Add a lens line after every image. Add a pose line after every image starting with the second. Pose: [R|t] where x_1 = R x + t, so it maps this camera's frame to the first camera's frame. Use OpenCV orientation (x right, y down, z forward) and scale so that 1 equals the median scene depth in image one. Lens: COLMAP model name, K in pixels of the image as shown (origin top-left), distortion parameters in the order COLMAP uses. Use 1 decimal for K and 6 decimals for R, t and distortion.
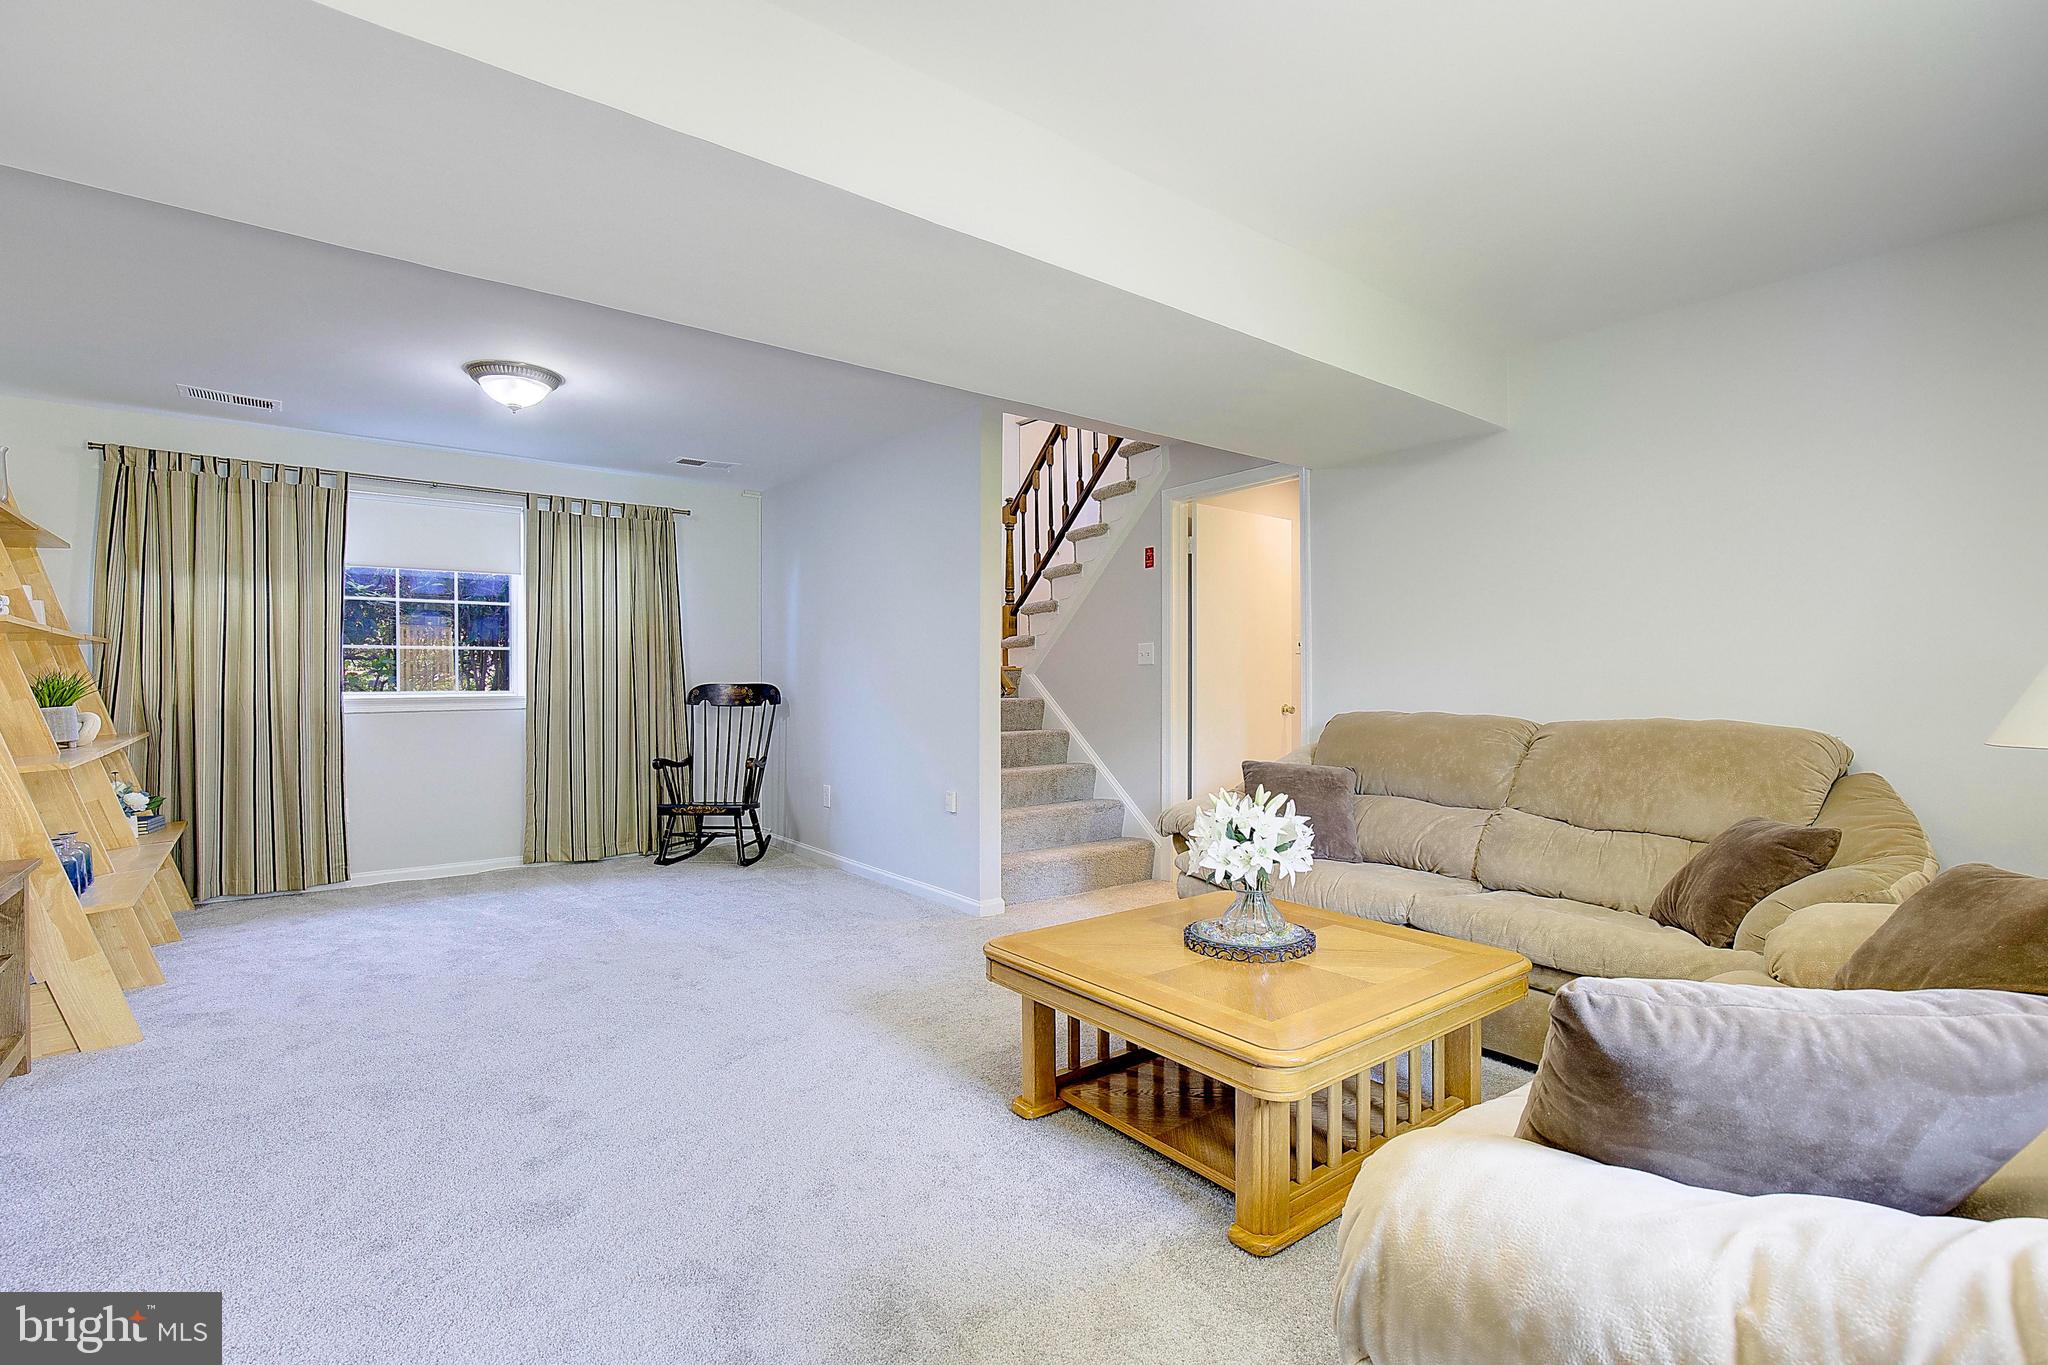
lens RADIAL K [[959.2, 0, 1053.9], [0, 959.2, 692.2], [0, 0, 1]] dist [-0.022349, 0.005604]
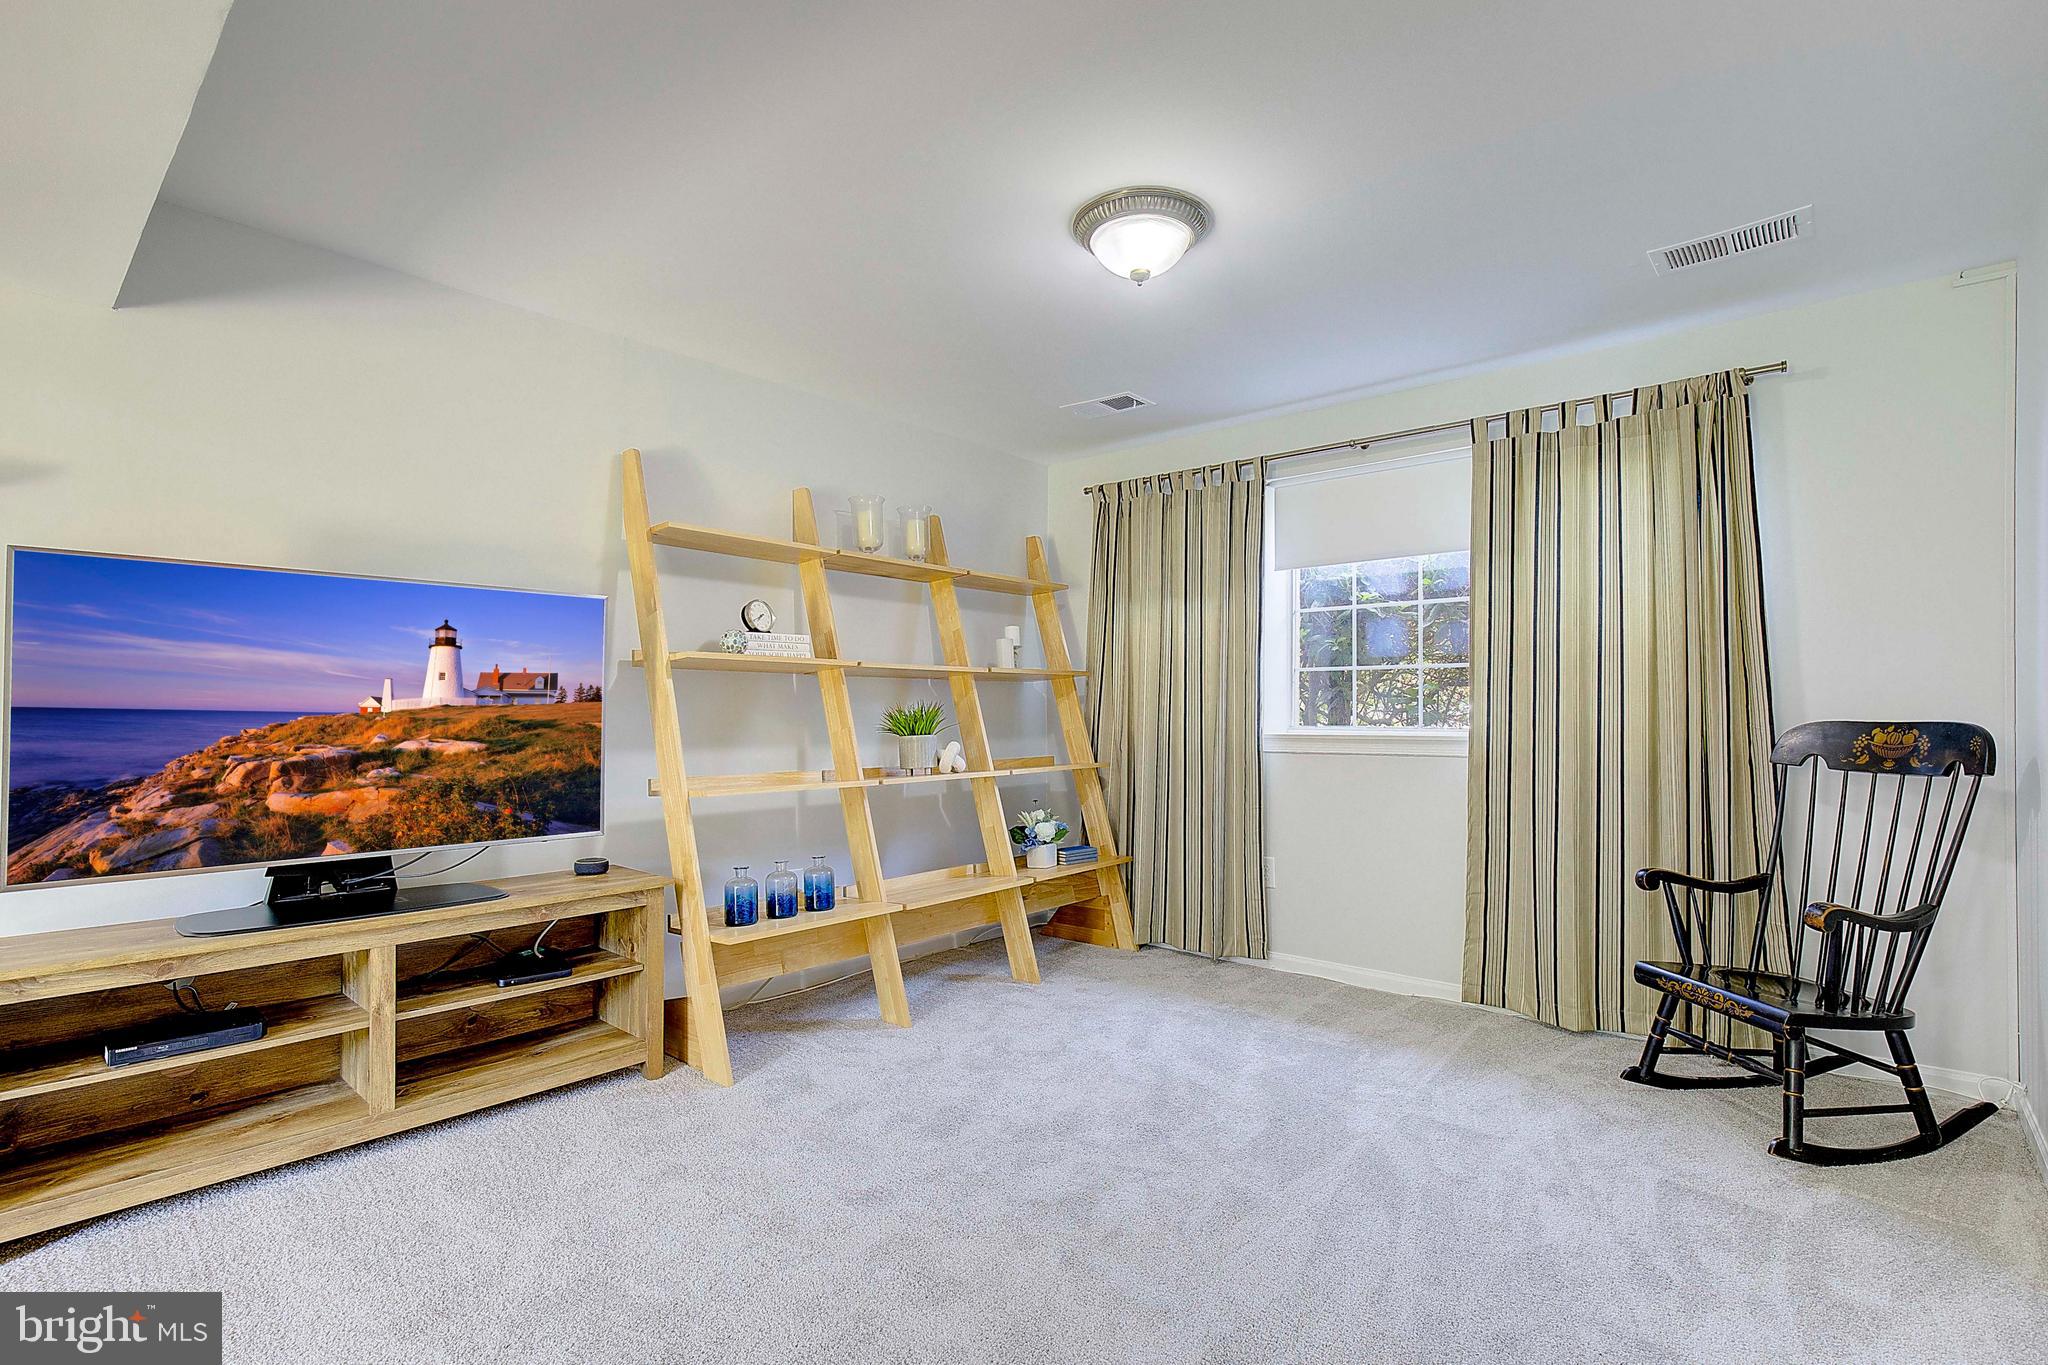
lens RADIAL K [[959.2, 0, 1053.9], [0, 959.2, 692.2], [0, 0, 1]] dist [-0.022349, 0.005604]
pose [[0.171509, -0.017241, -0.985032, 0.029011], [-0.014183, 0.999700, -0.019967, -0.009923], [0.985080, 0.017395, 0.171213, 0.684149]]
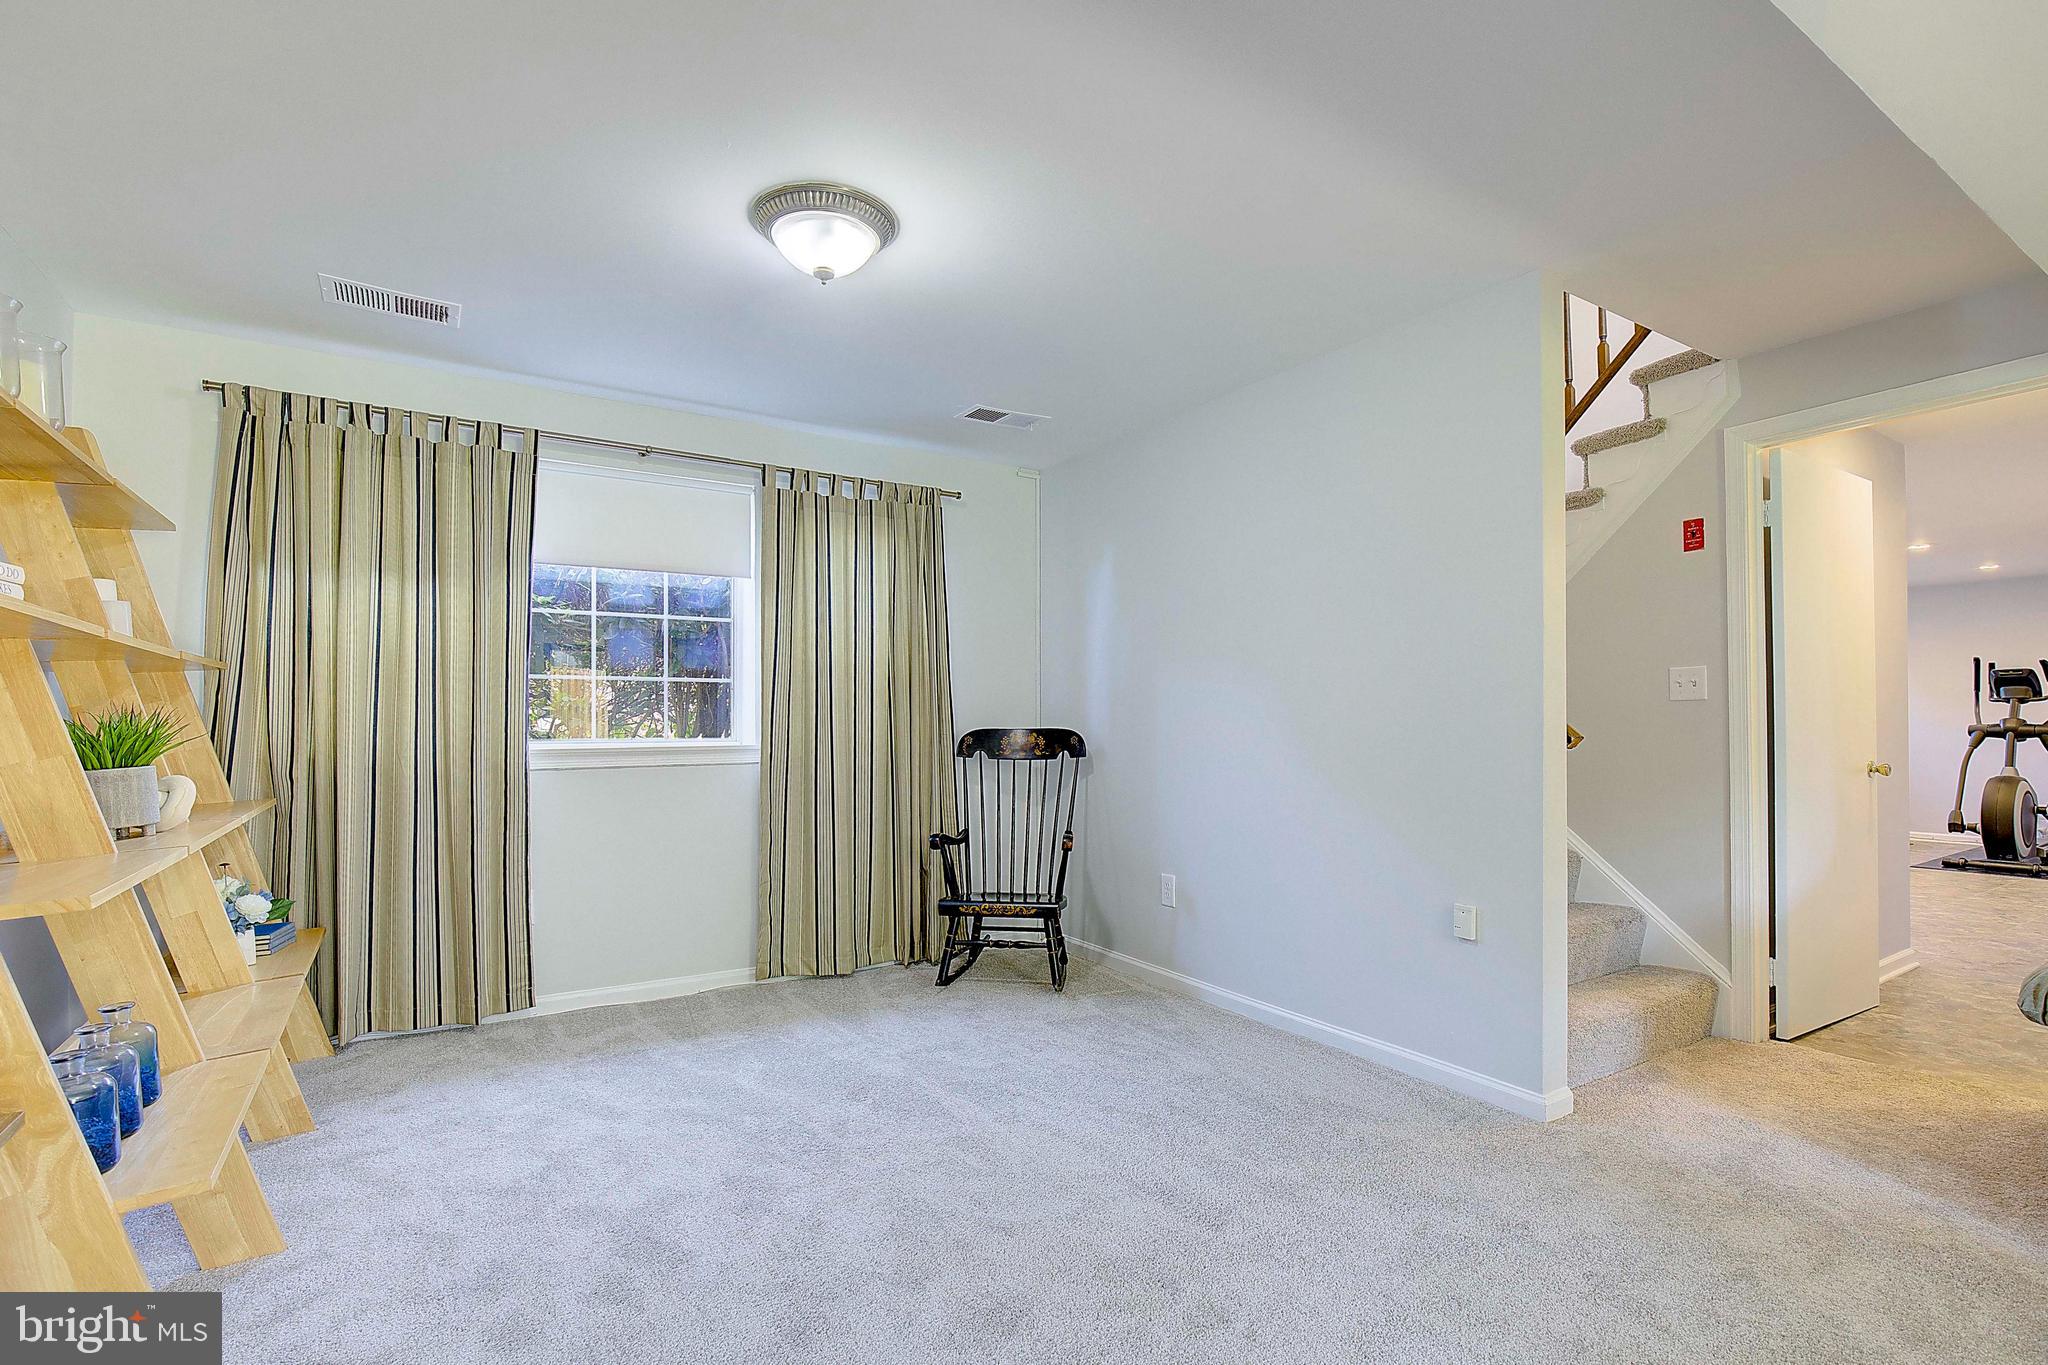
lens RADIAL K [[967.1, 0, 1021.7], [0, 967.1, 723.5], [0, 0, 1]] dist [-0.019667, 0.000239]
pose [[0.992497, 0.000210, -0.122270, -0.298703], [-0.001811, 0.999914, -0.012982, -0.003998], [0.122257, 0.013106, 0.992412, 0.334665]]
